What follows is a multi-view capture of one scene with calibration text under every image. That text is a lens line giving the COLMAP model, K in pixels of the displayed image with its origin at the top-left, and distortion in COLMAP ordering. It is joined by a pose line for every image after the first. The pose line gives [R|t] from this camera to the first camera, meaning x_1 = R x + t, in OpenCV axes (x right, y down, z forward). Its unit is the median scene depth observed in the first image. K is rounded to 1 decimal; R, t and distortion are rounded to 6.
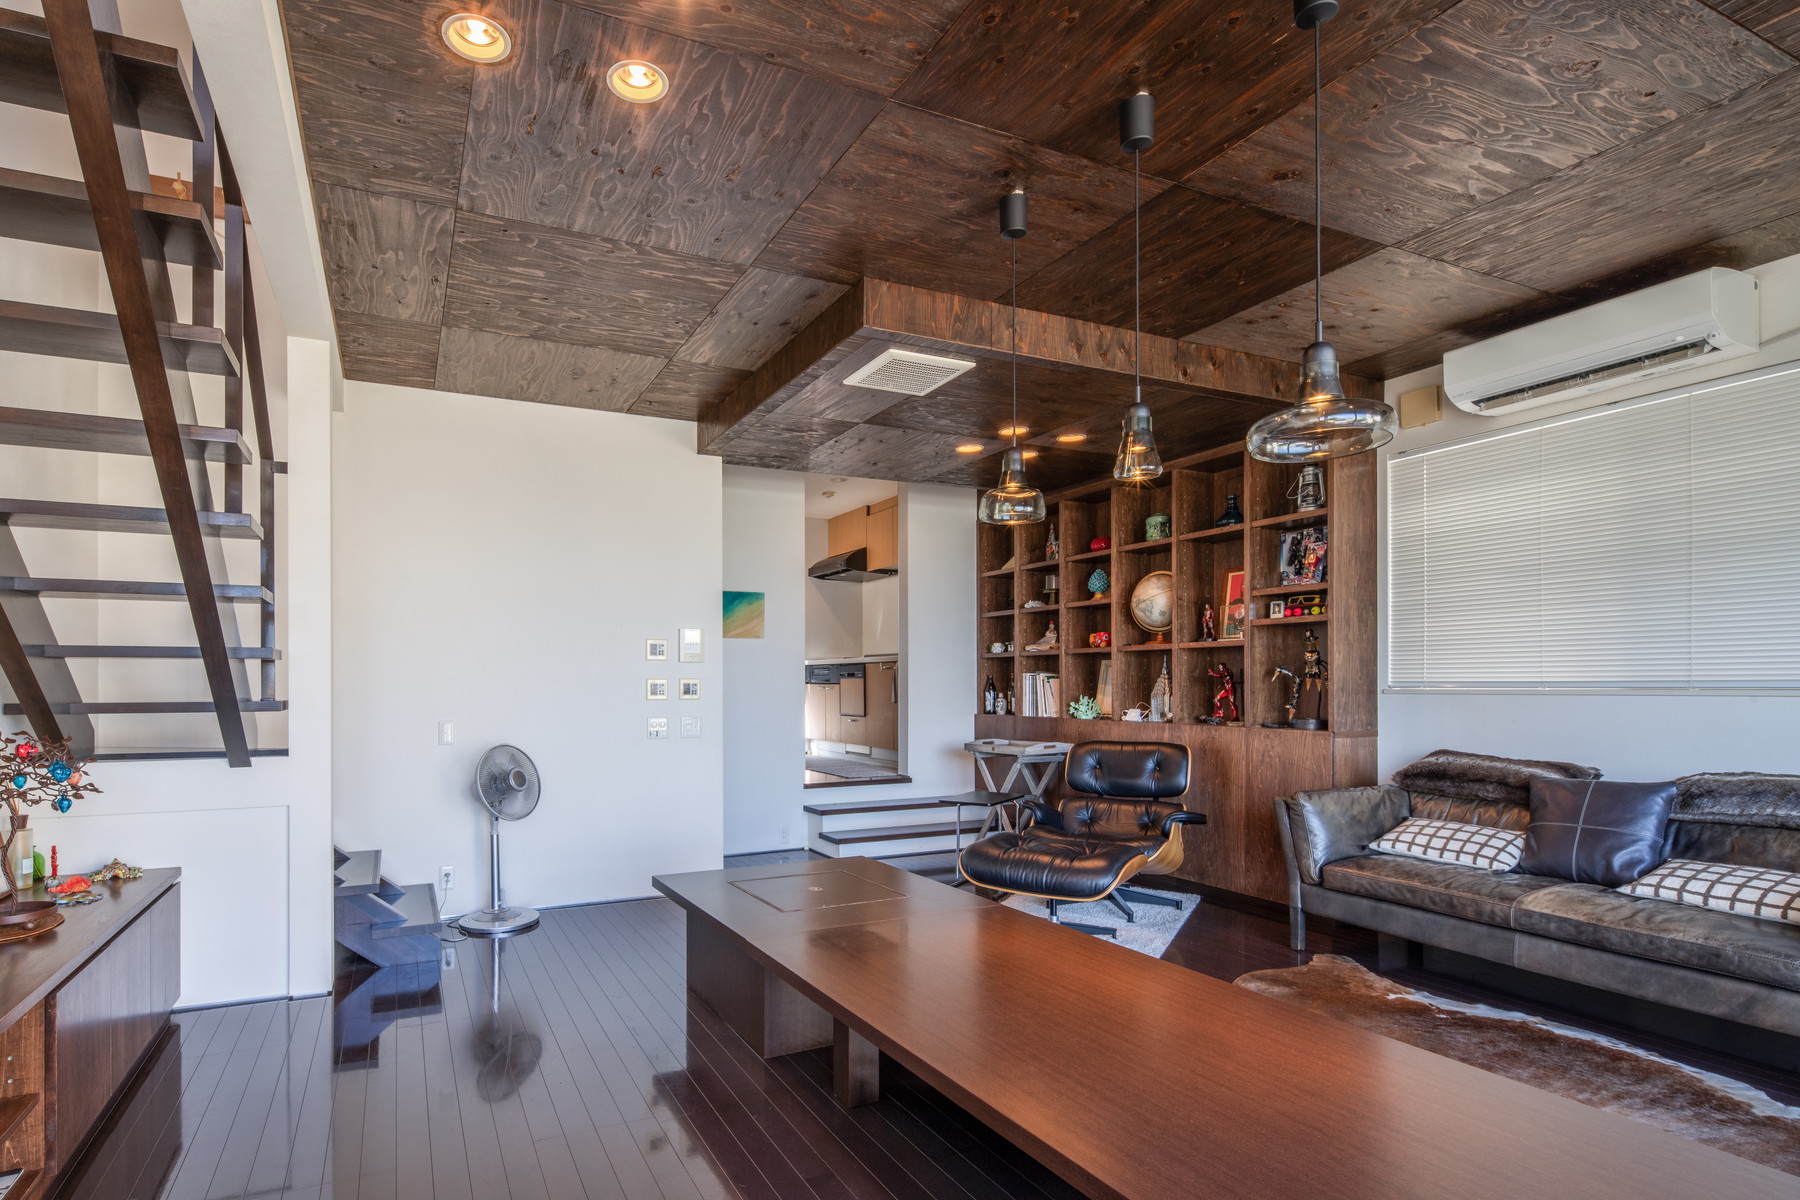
lens RADIAL K [[869.8, 0, 772.5], [0, 869.8, 685.8], [0, 0, 1]] dist [0.002537, 0.000331]
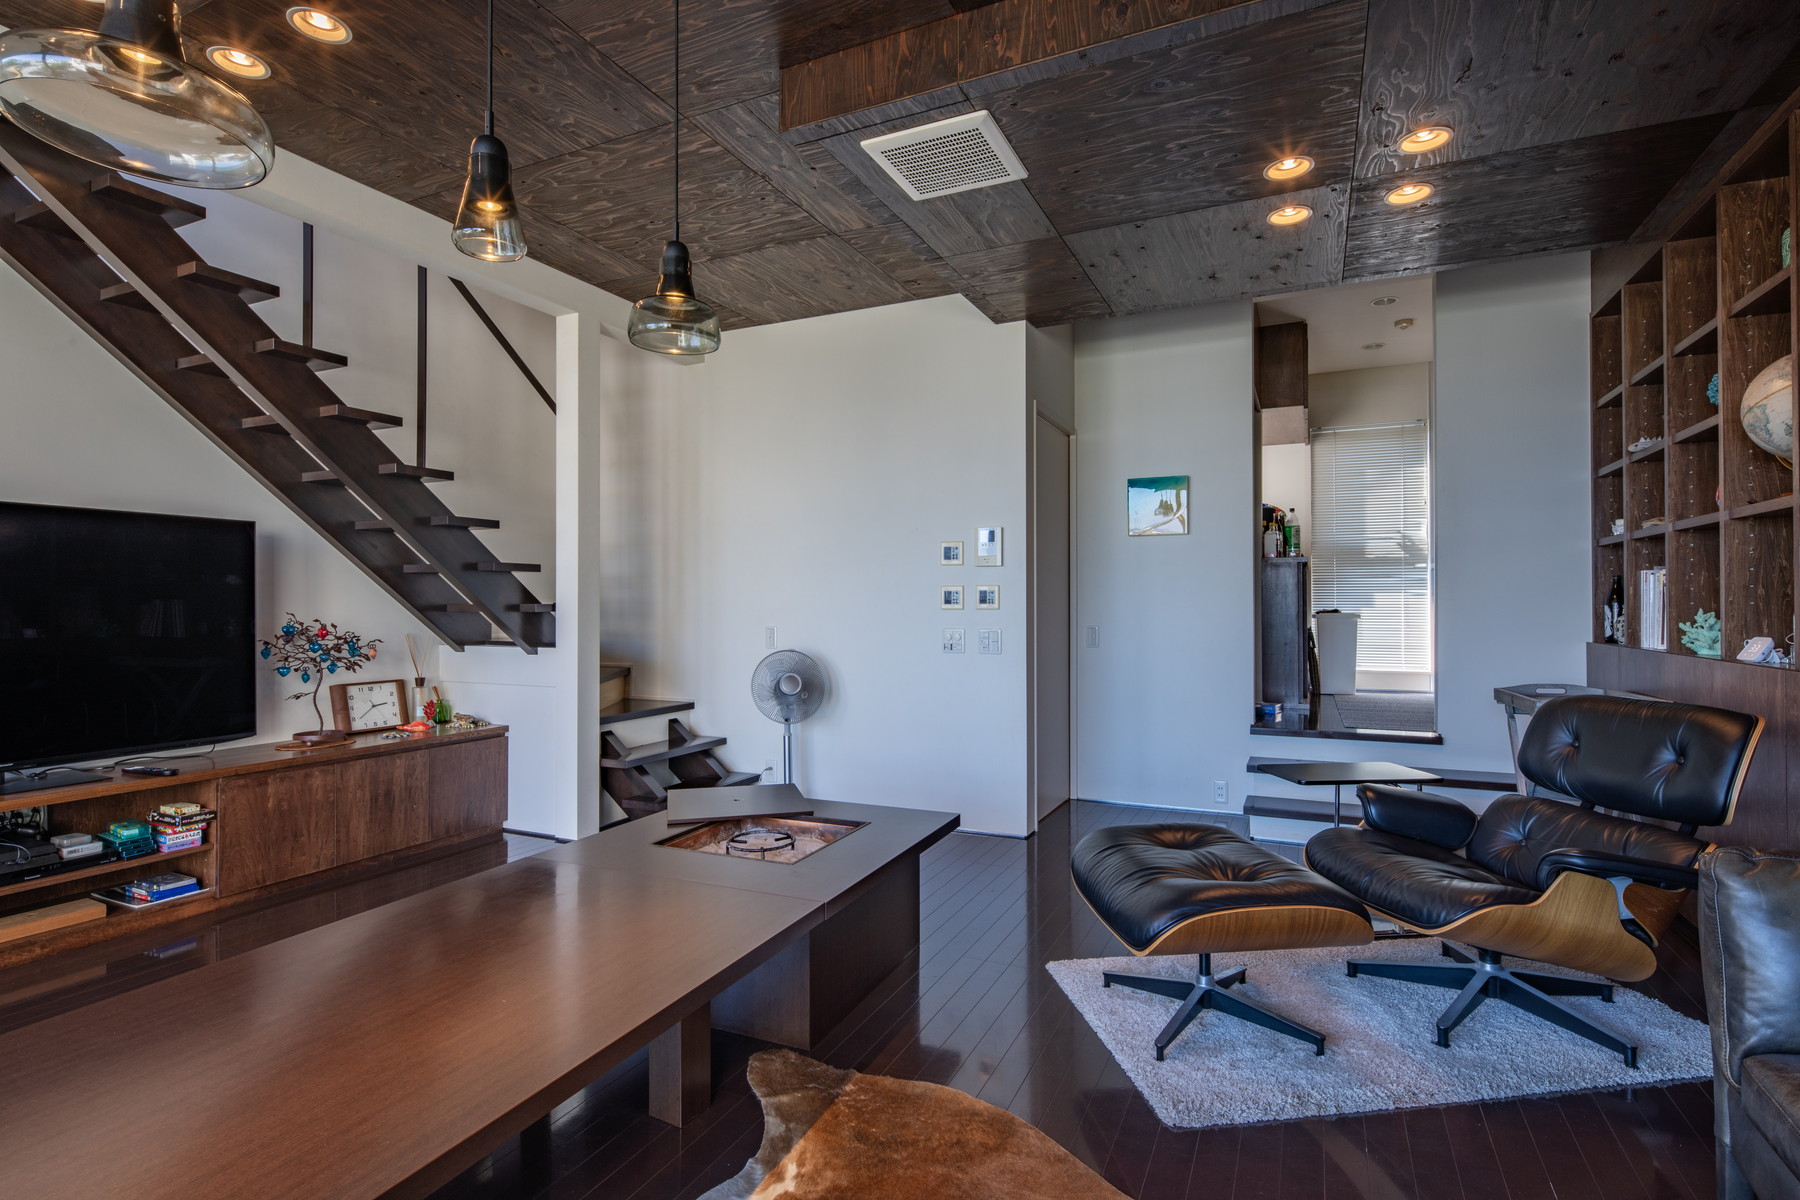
lens RADIAL K [[881.7, 0, 900.0], [0, 881.7, 600.0], [0, 0, 1]] dist [0.000466, 0.000028]
pose [[0.664214, -0.002092, -0.747539, 0.612159], [-0.003630, 0.999975, -0.006024, 0.014649], [0.747534, 0.006715, 0.664190, 0.431747]]
